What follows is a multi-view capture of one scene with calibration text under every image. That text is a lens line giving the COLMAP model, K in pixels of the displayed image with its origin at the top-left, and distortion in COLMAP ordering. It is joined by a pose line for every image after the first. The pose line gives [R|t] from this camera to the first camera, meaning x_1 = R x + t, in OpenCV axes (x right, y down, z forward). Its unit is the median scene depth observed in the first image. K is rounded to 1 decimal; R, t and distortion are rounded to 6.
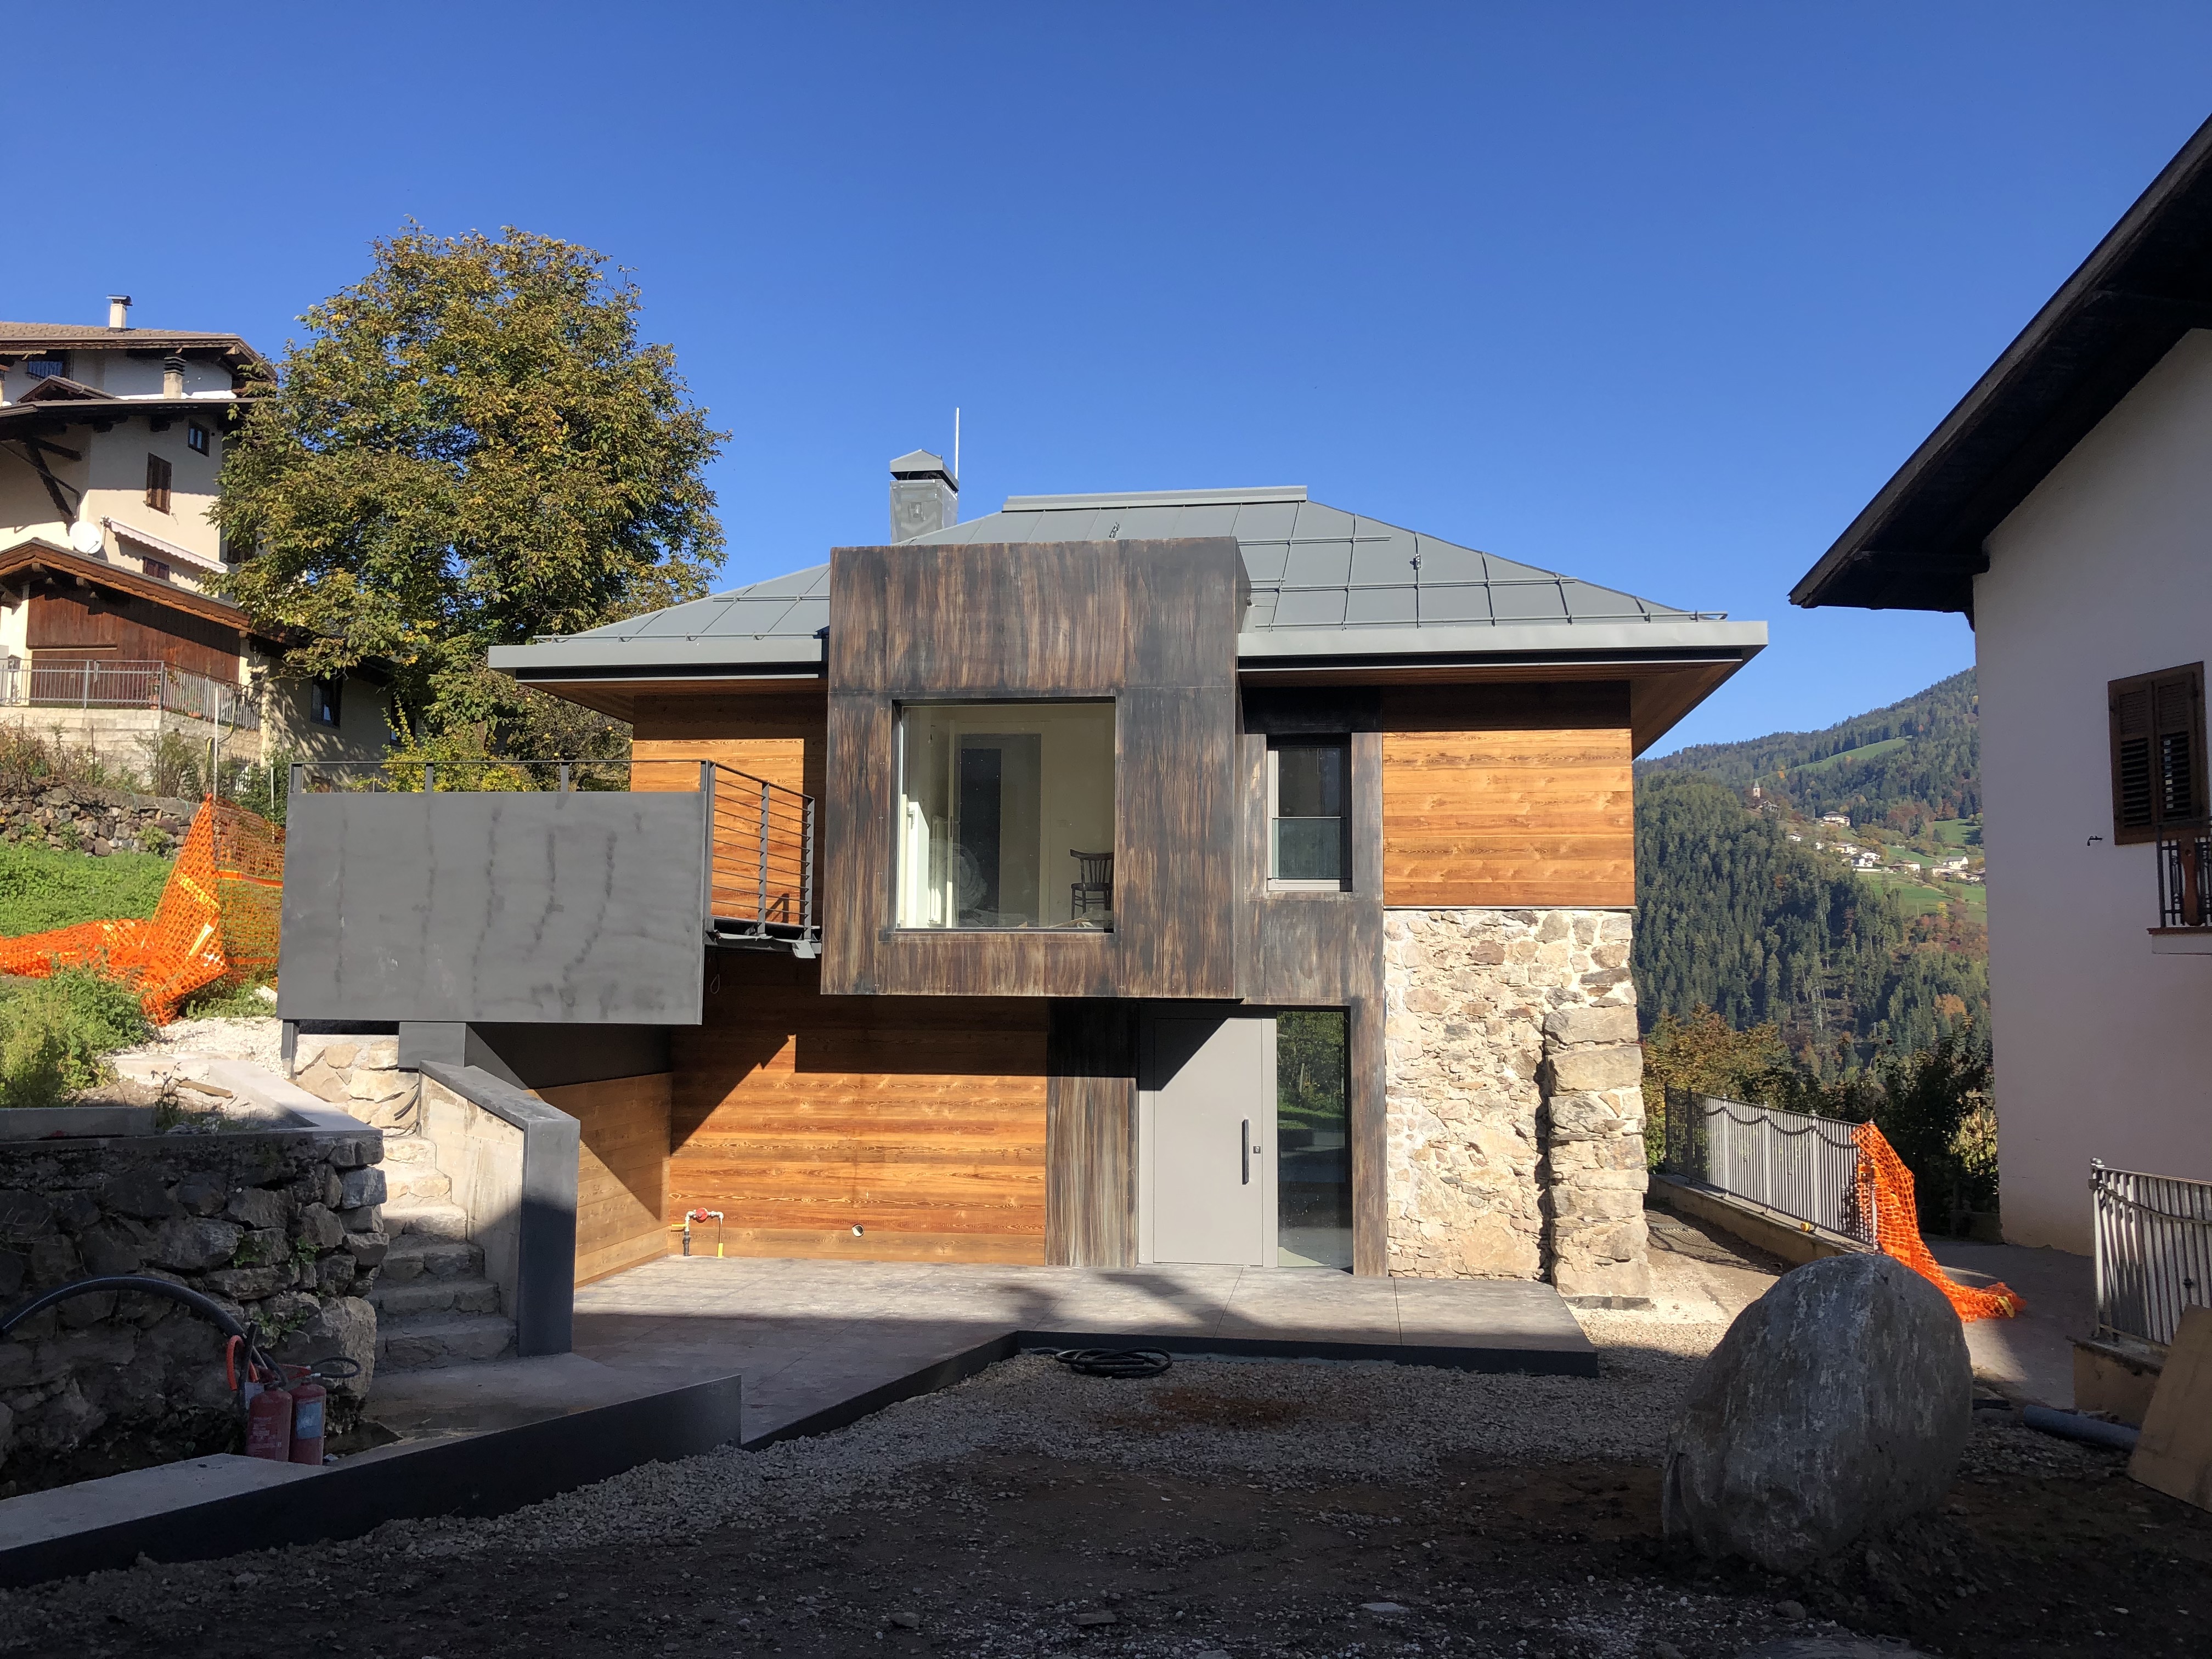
lens RADIAL K [[1814.9, 0, 1096.6], [0, 1814.9, 811.7], [0, 0, 1]] dist [0.077060, -0.133085]
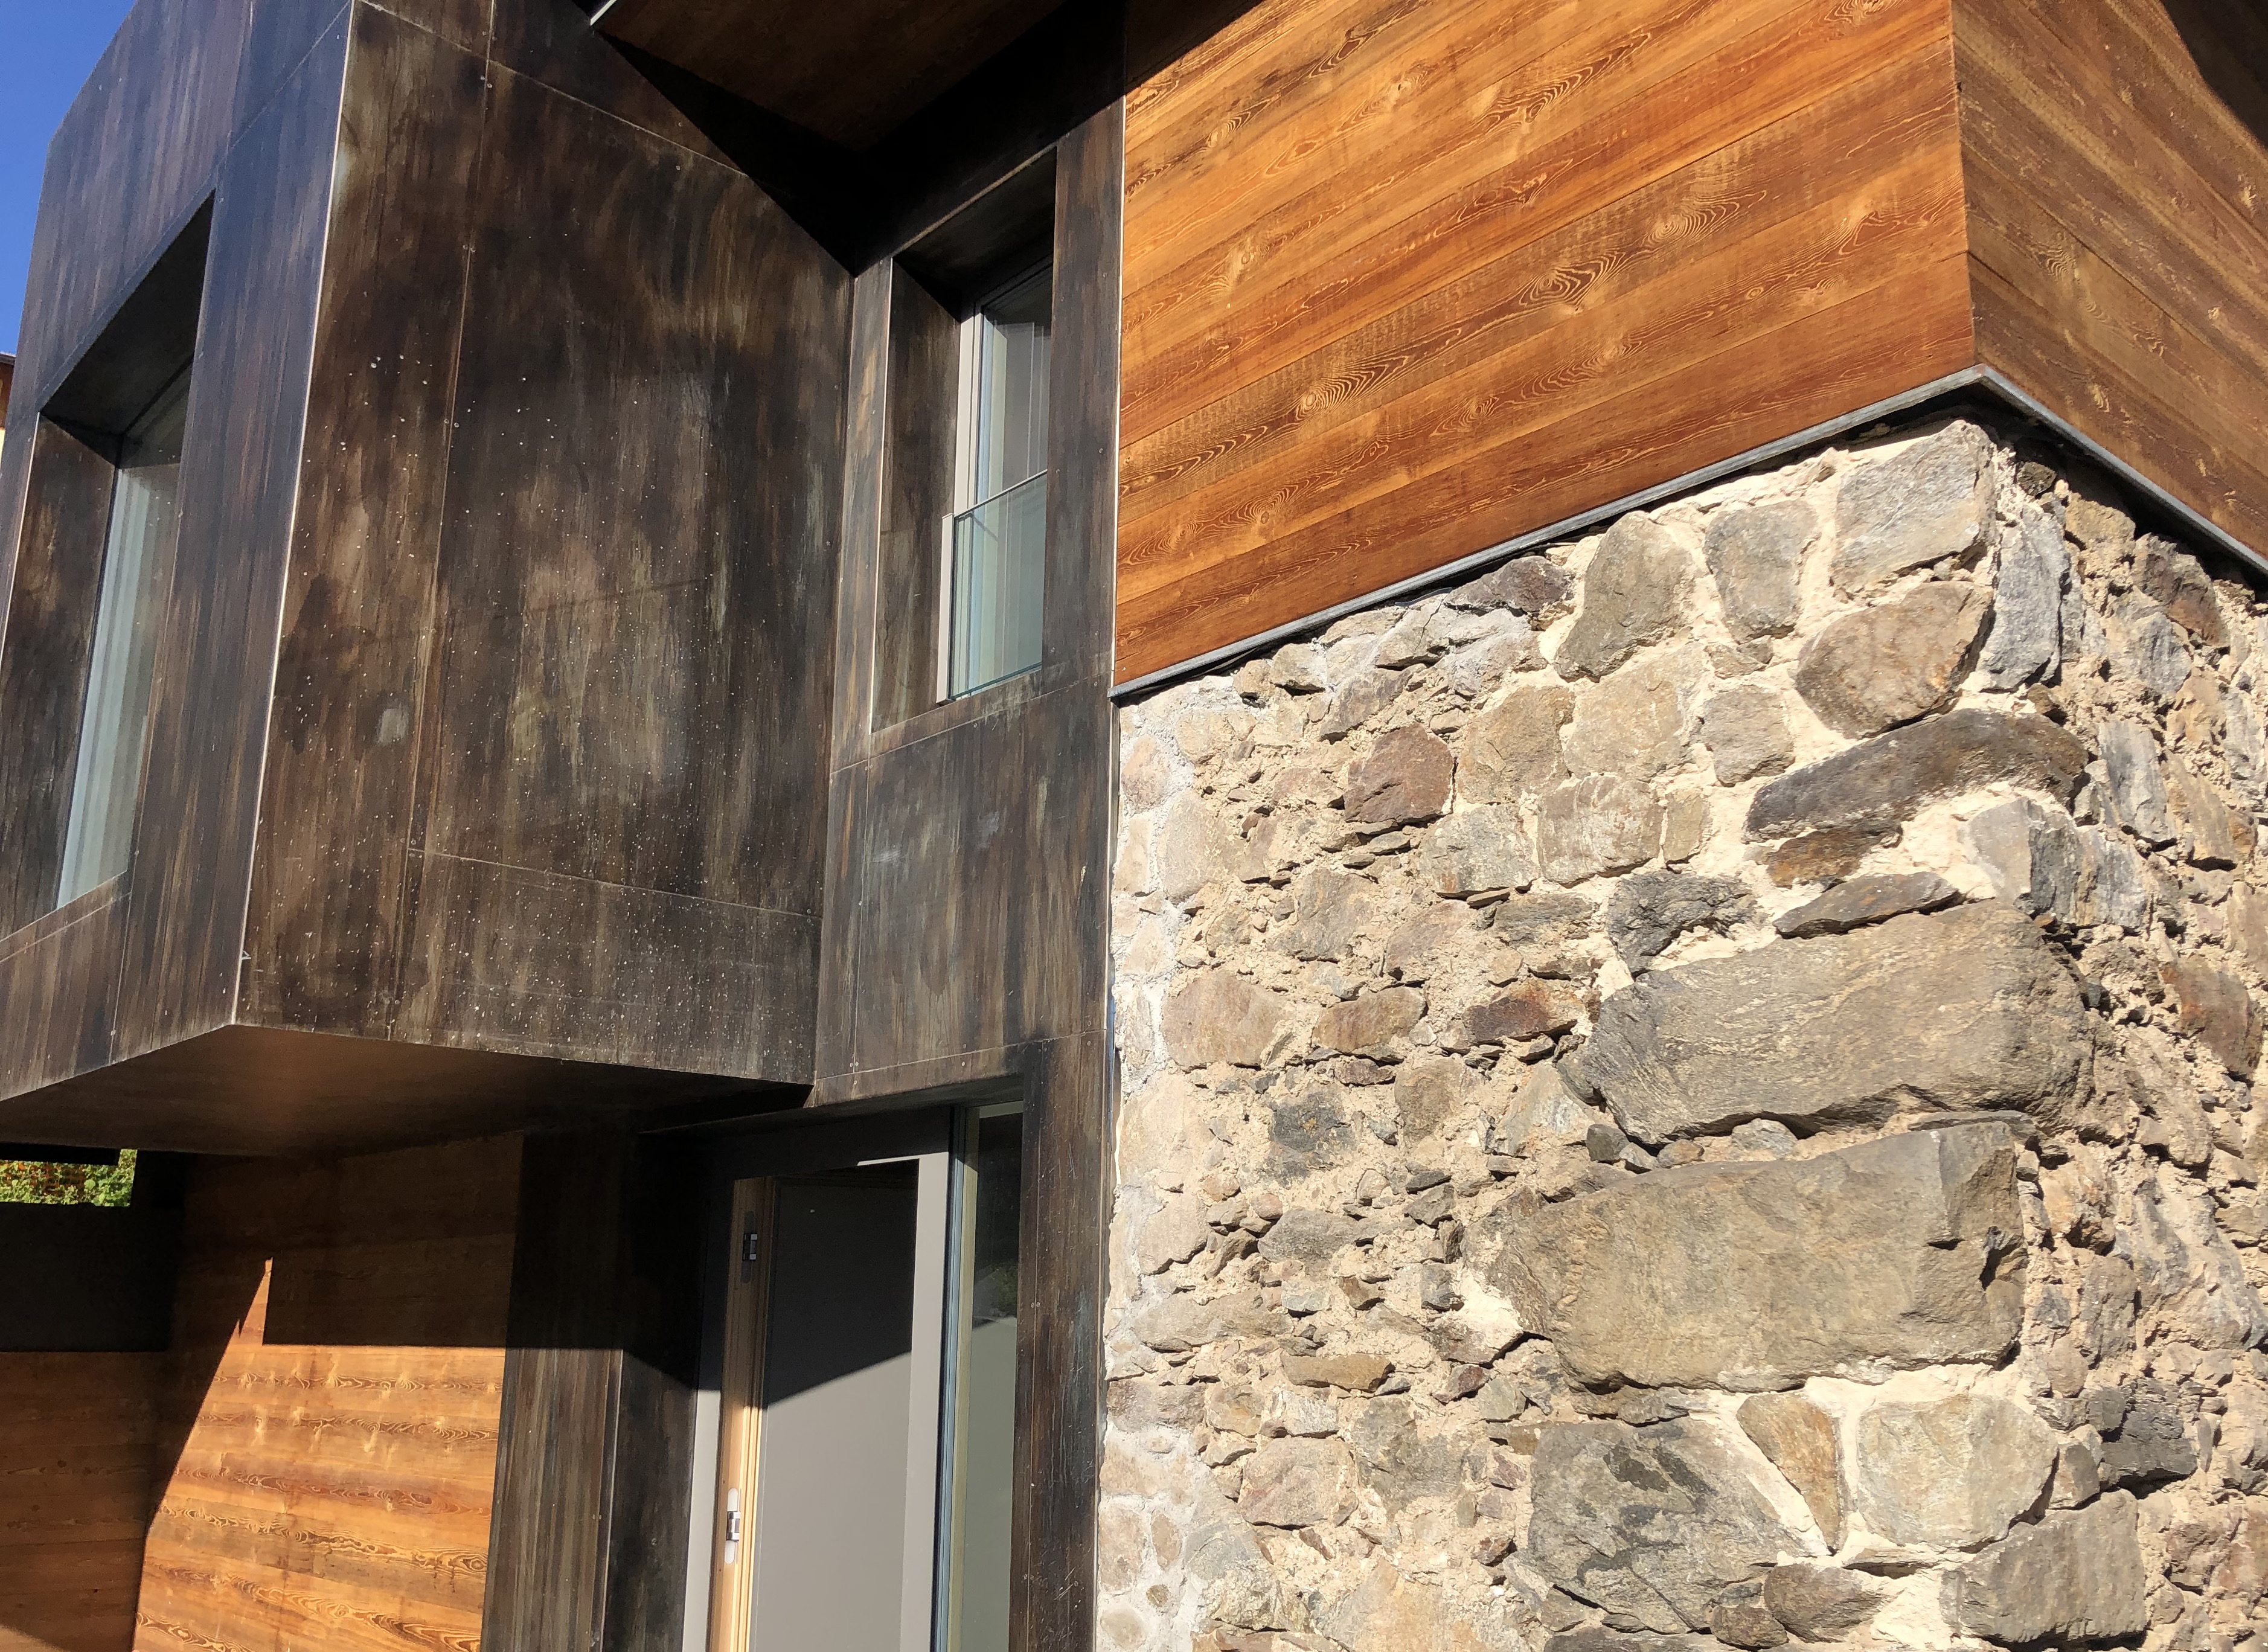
lens RADIAL K [[1994.0, 0, 1211.5], [0, 1994.0, 897.1], [0, 0, 1]] dist [0.080051, -0.173927]
pose [[0.779801, -0.142739, -0.609538, 0.349652], [0.062220, 0.986510, -0.151417, 0.129605], [0.622928, 0.080150, 0.778162, 0.798278]]
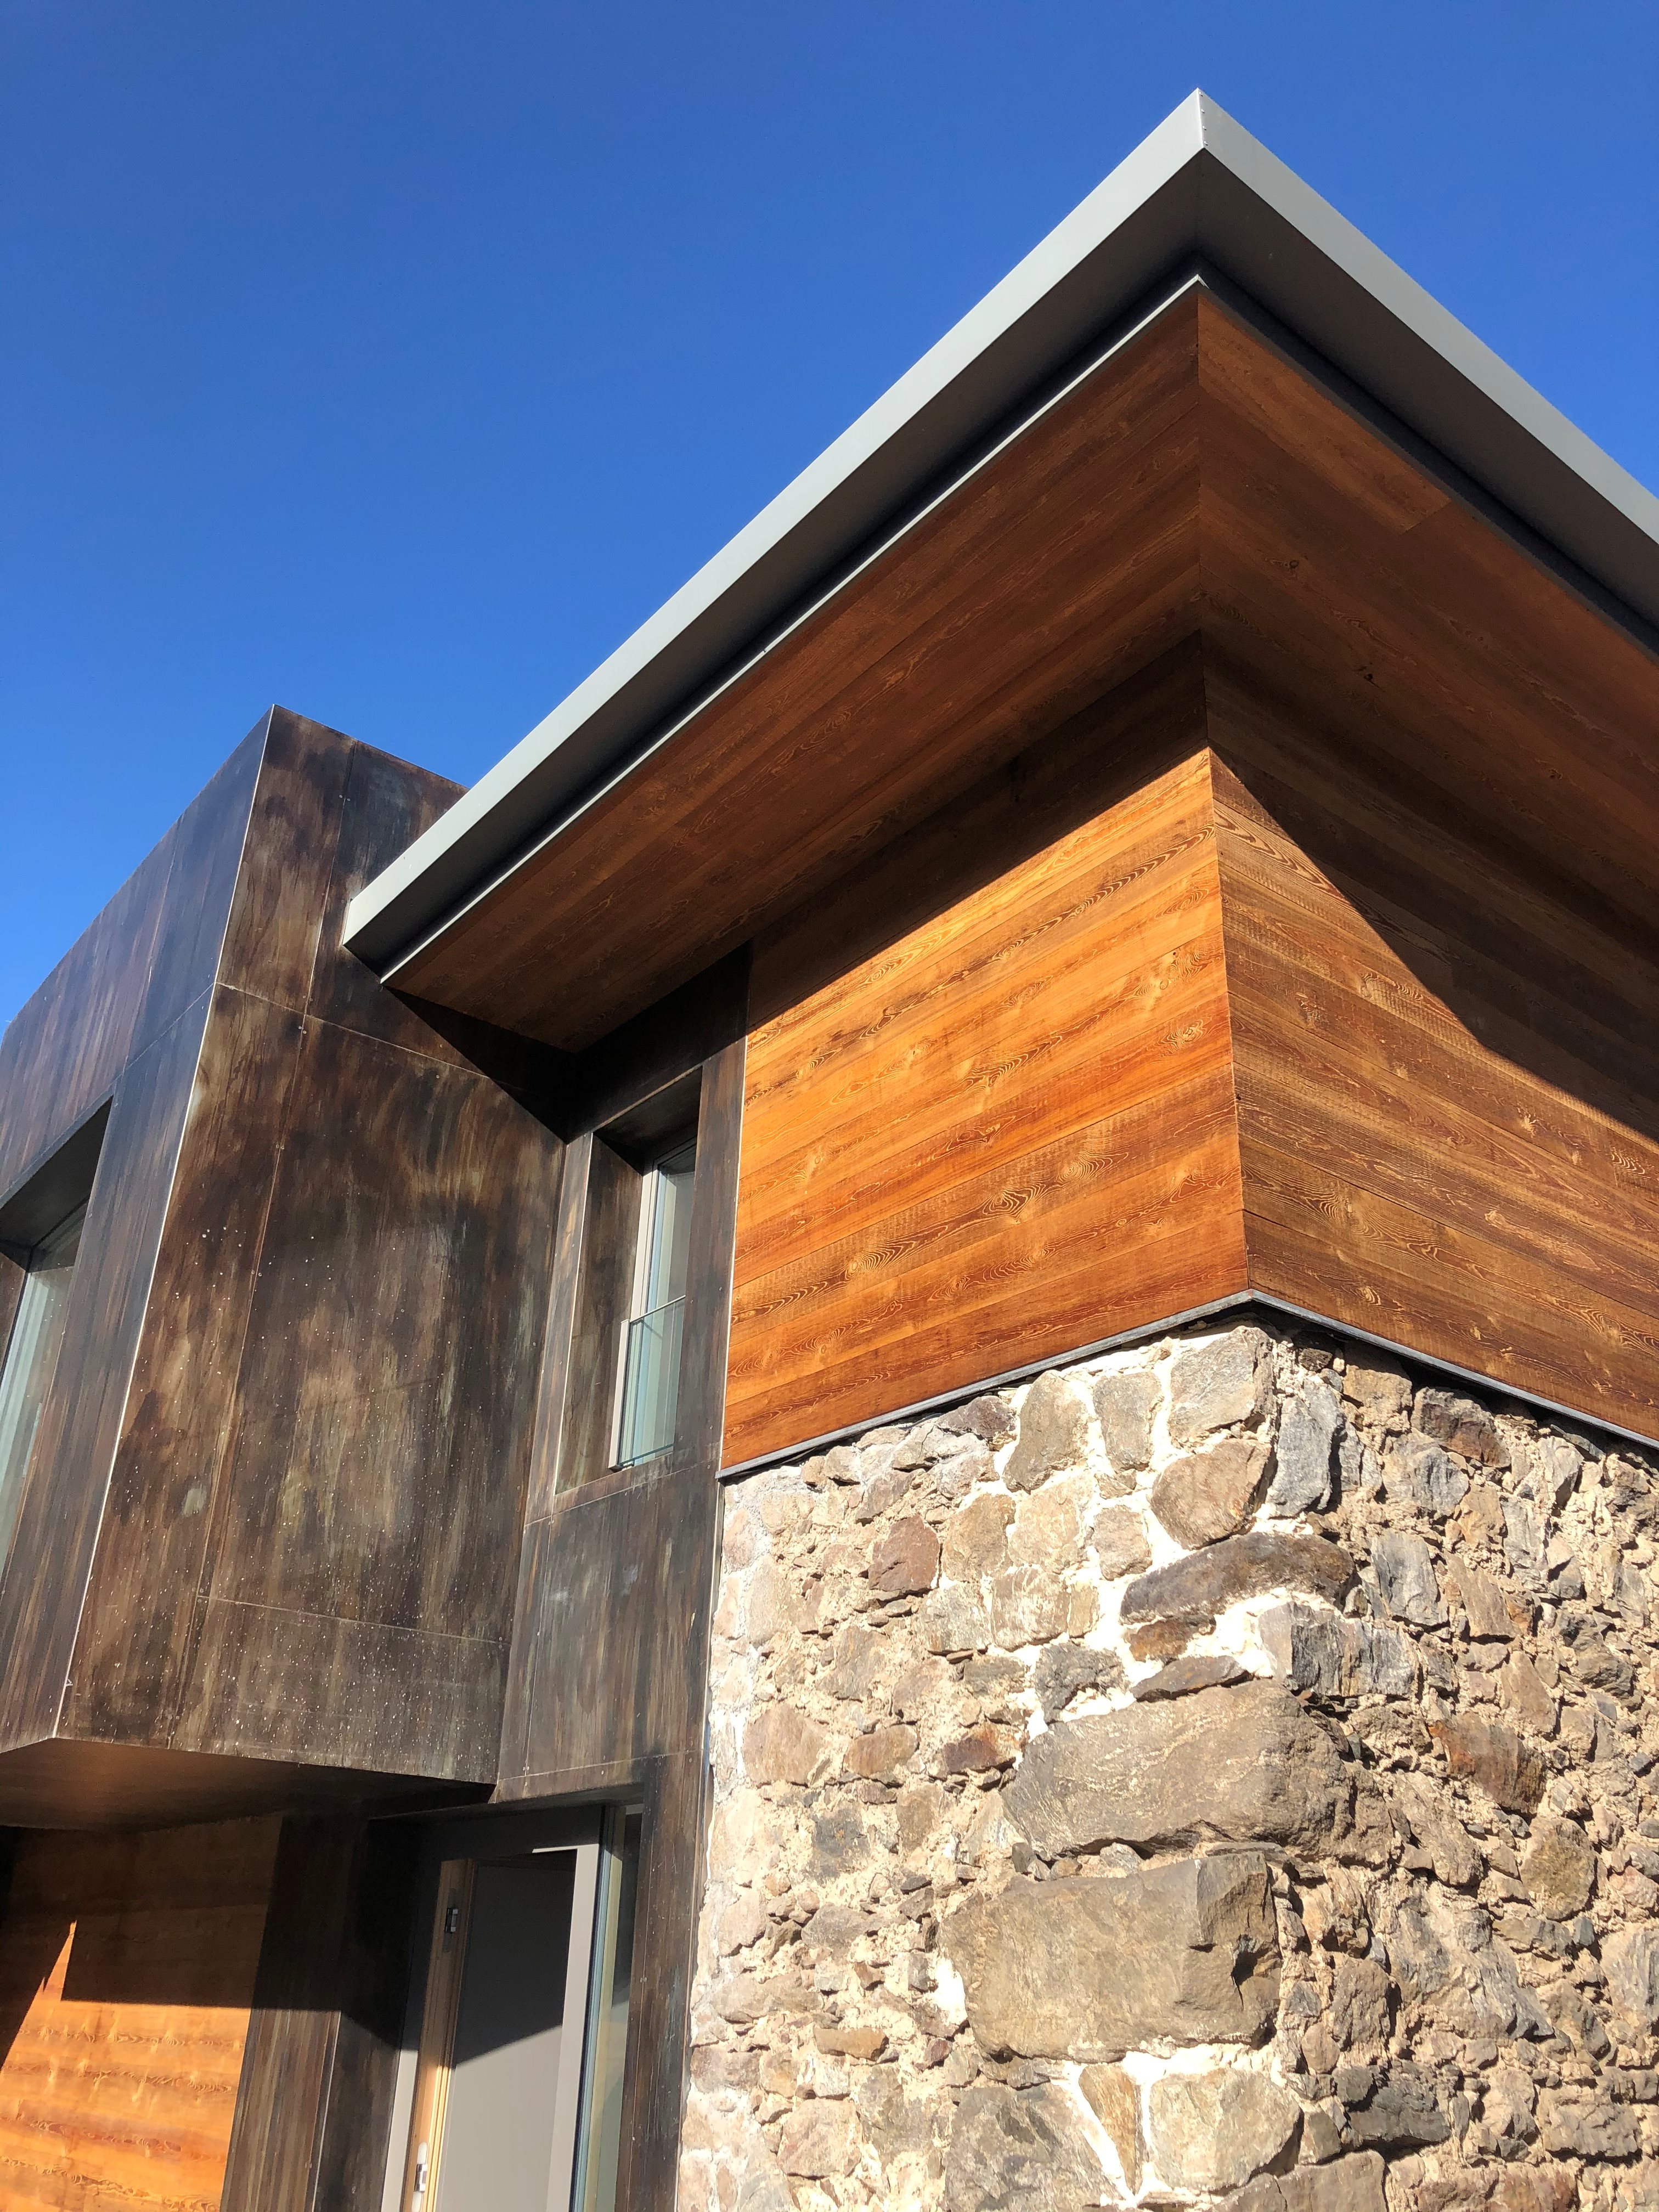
lens RADIAL K [[1823.0, 0, 838.5], [0, 1823.0, 1094.1], [0, 0, 1]] dist [0.009956, -0.002929]
pose [[0.729386, -0.300262, -0.614686, 0.422219], [0.045798, 0.917946, -0.394054, 0.127166], [0.682568, 0.259266, 0.683288, 0.768708]]
